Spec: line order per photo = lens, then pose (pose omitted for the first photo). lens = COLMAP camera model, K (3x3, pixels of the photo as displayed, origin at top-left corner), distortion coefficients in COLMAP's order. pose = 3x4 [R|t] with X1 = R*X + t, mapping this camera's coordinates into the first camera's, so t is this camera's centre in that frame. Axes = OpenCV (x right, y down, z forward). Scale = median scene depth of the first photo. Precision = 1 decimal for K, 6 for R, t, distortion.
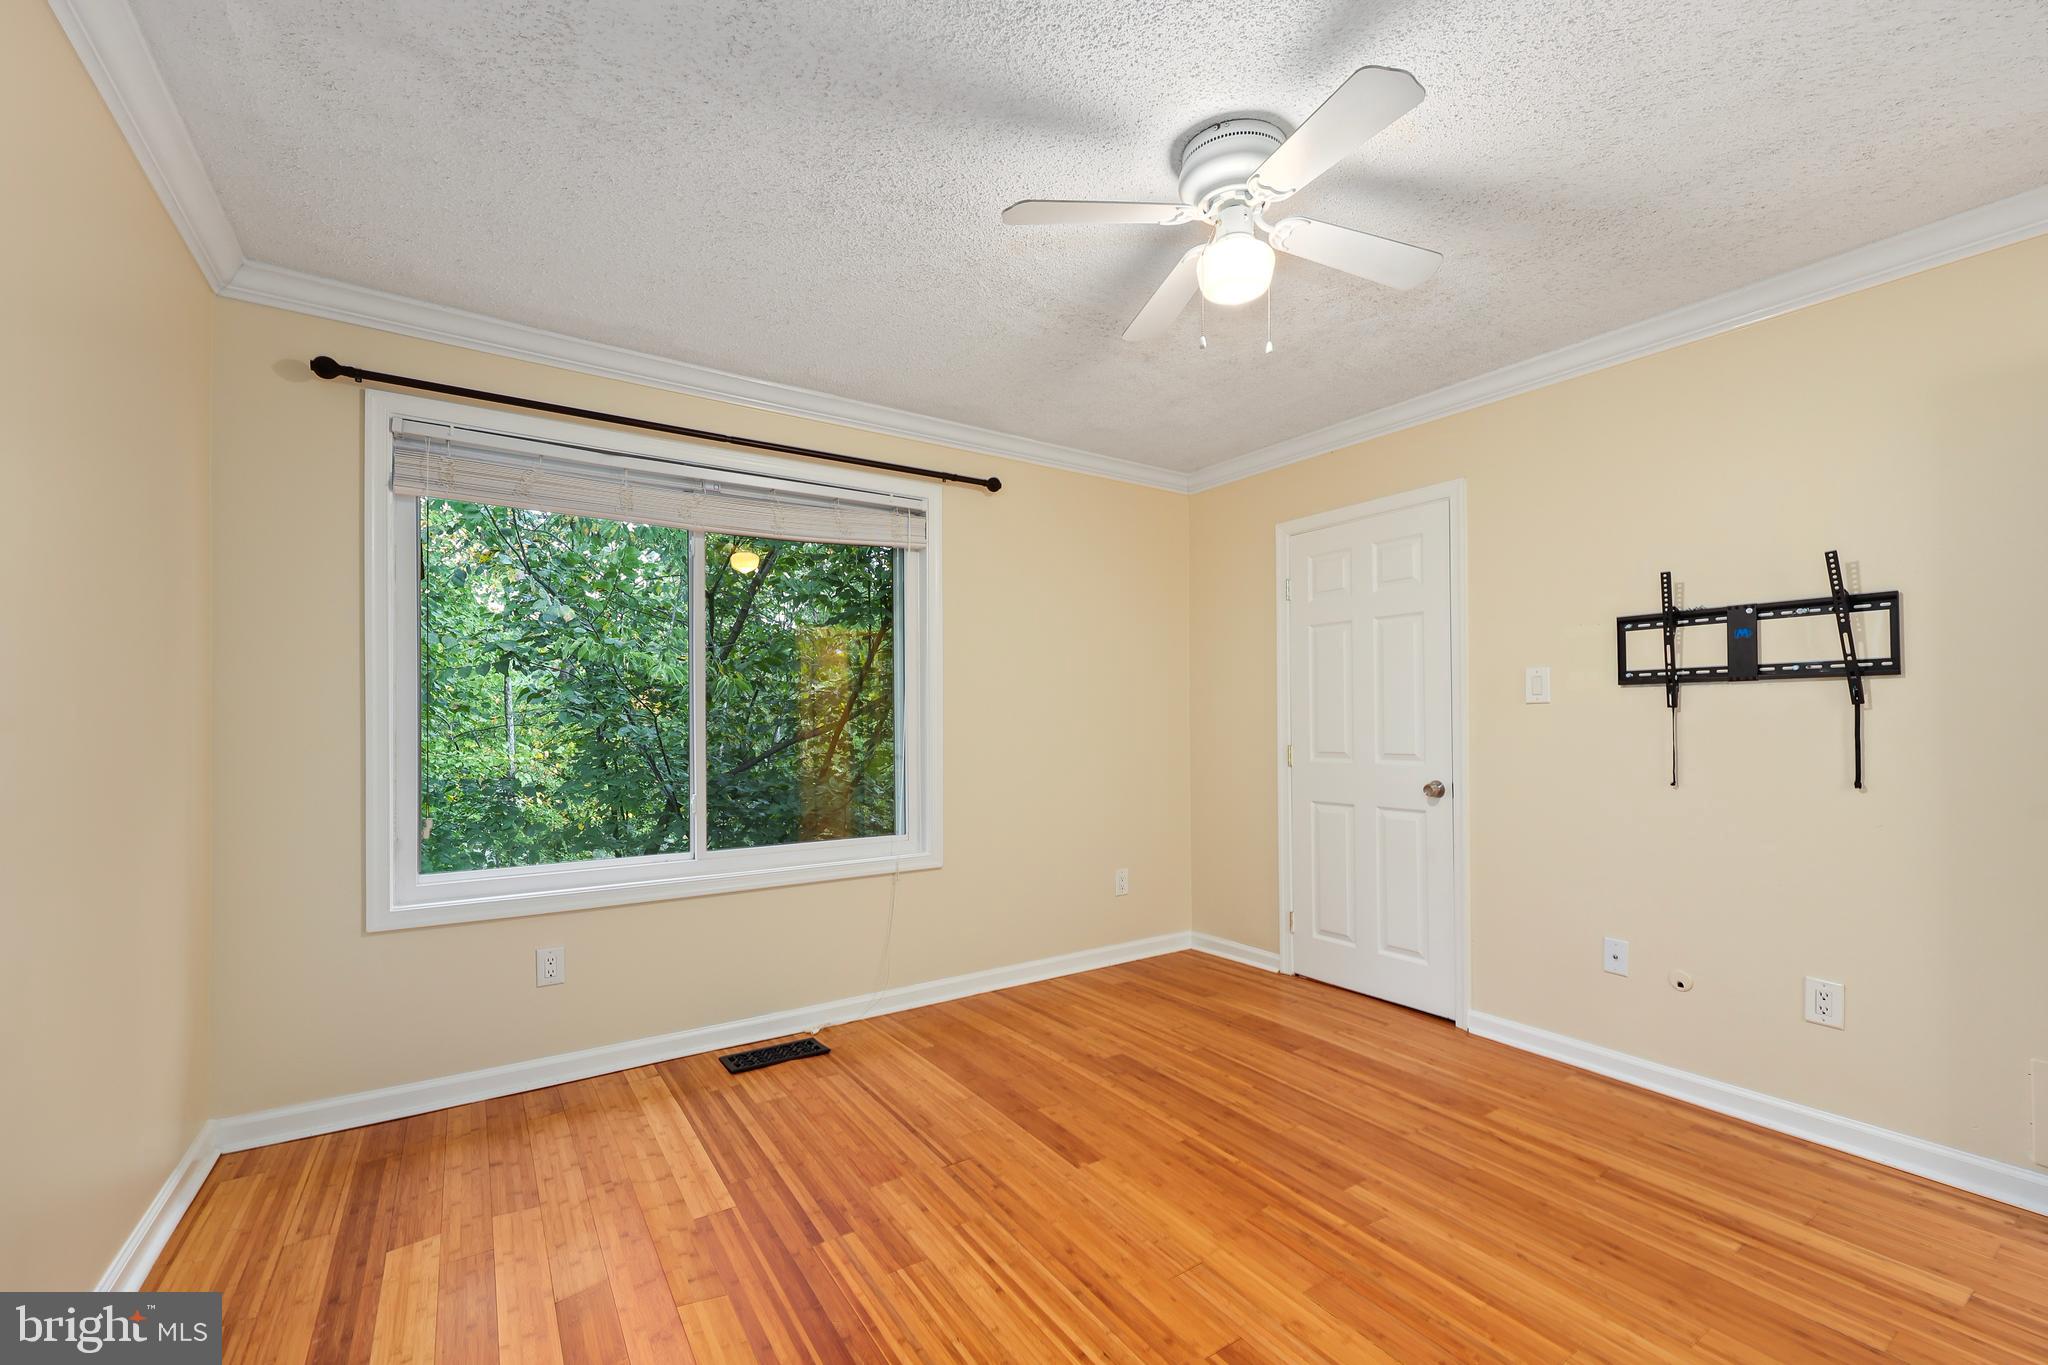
lens RADIAL K [[848.5, 0, 1029.9], [0, 848.5, 714.0], [0, 0, 1]] dist [0.002457, -0.000485]
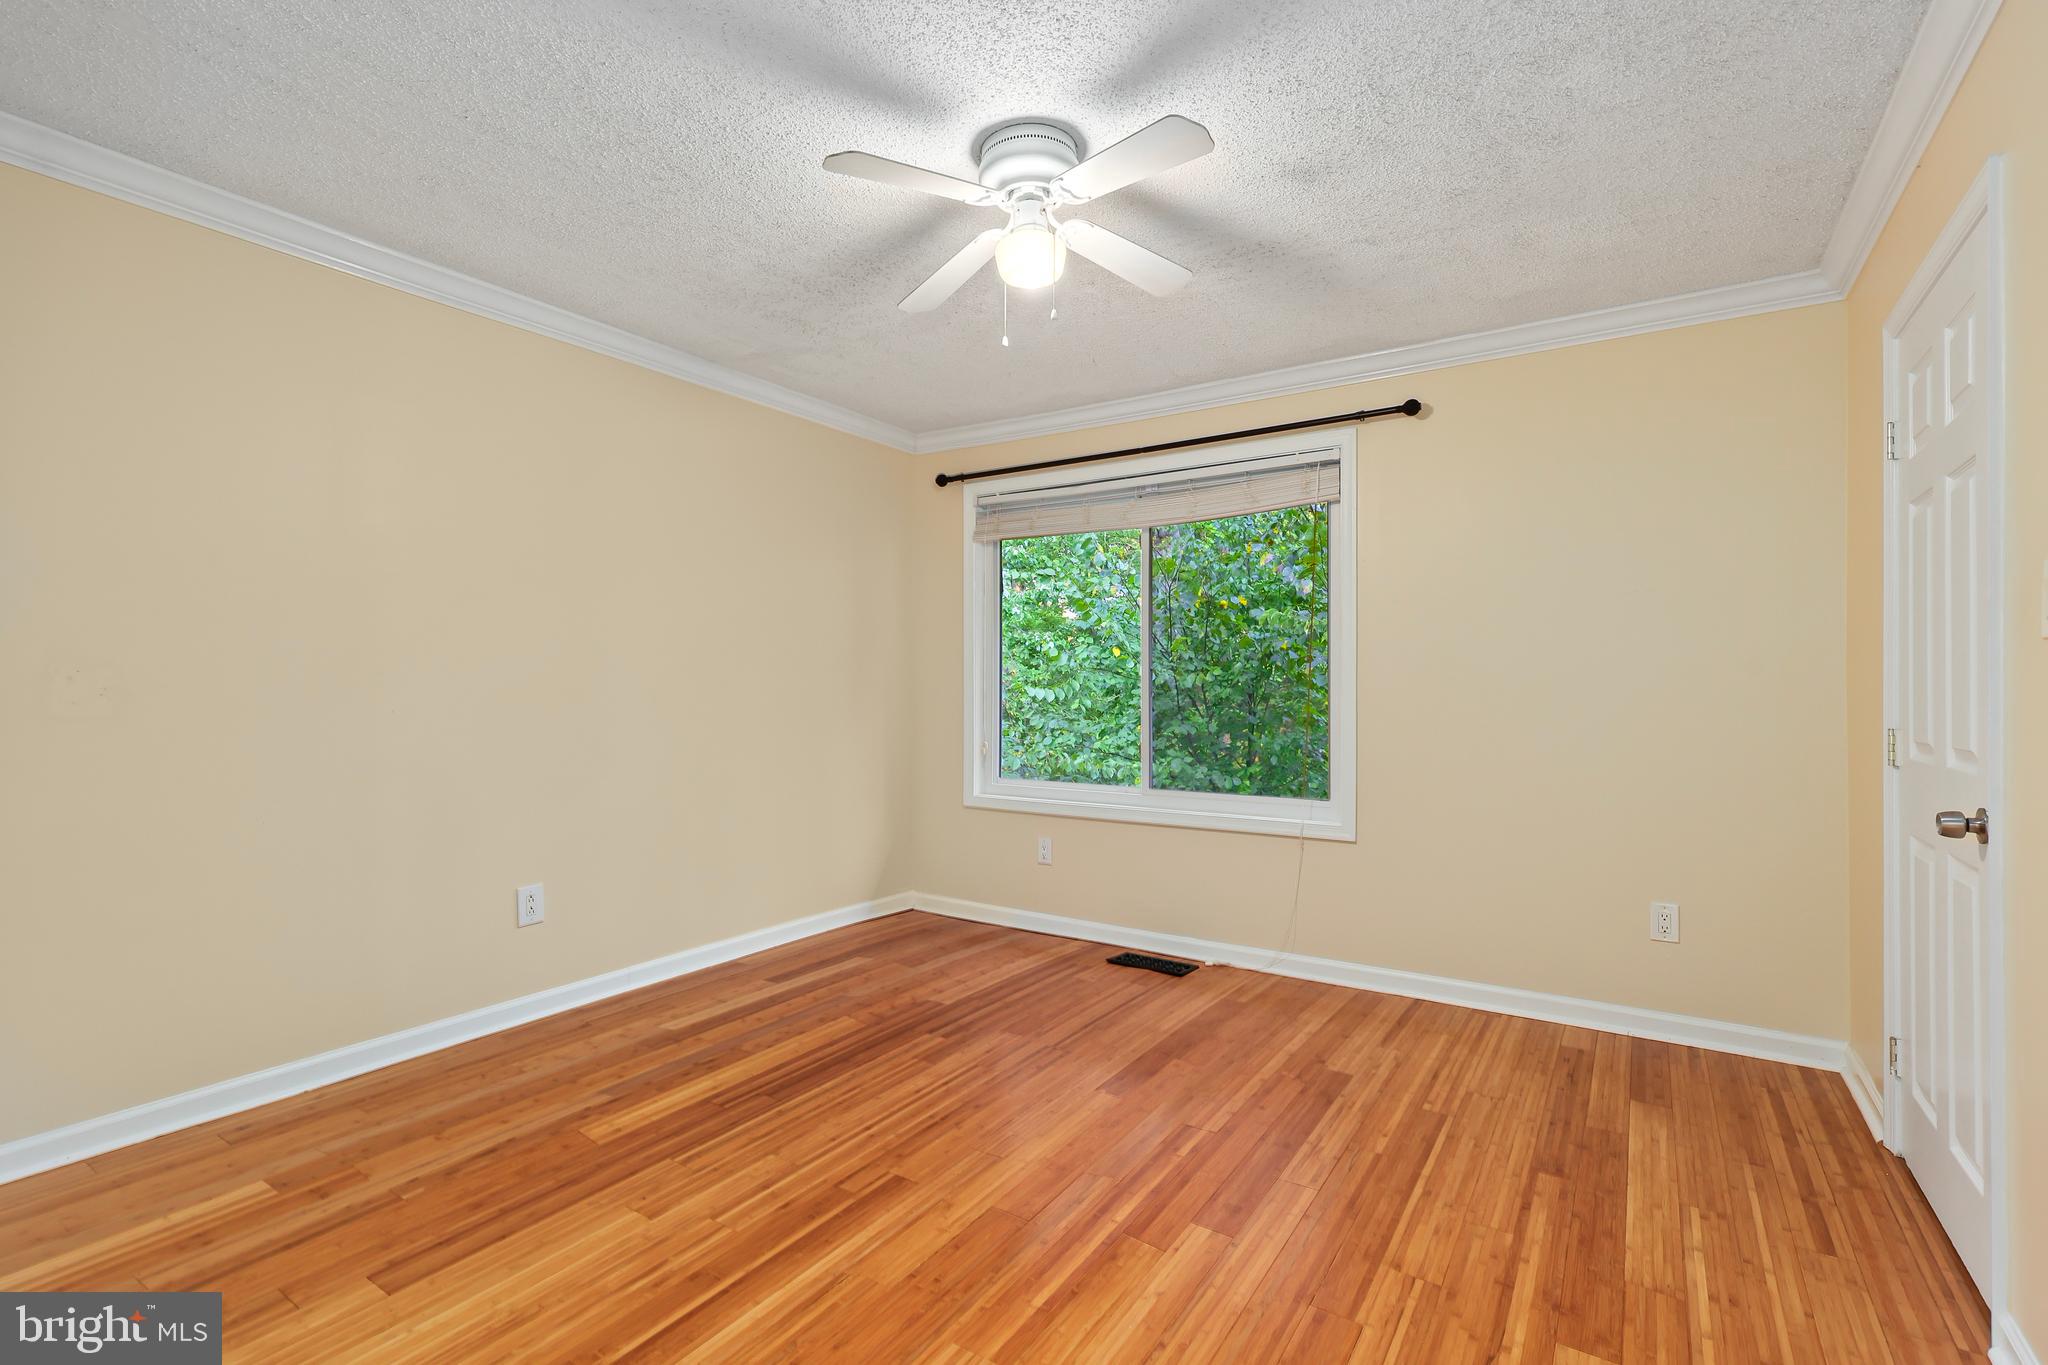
lens RADIAL K [[929.2, 0, 1024.0], [0, 929.2, 682.5], [0, 0, 1]] dist [0.000711, 0.000356]
pose [[0.386270, 0.000634, -0.922385, 0.862252], [0.000434, 1.000000, 0.000869, 0.008465], [0.922386, -0.000736, 0.386270, 0.351433]]
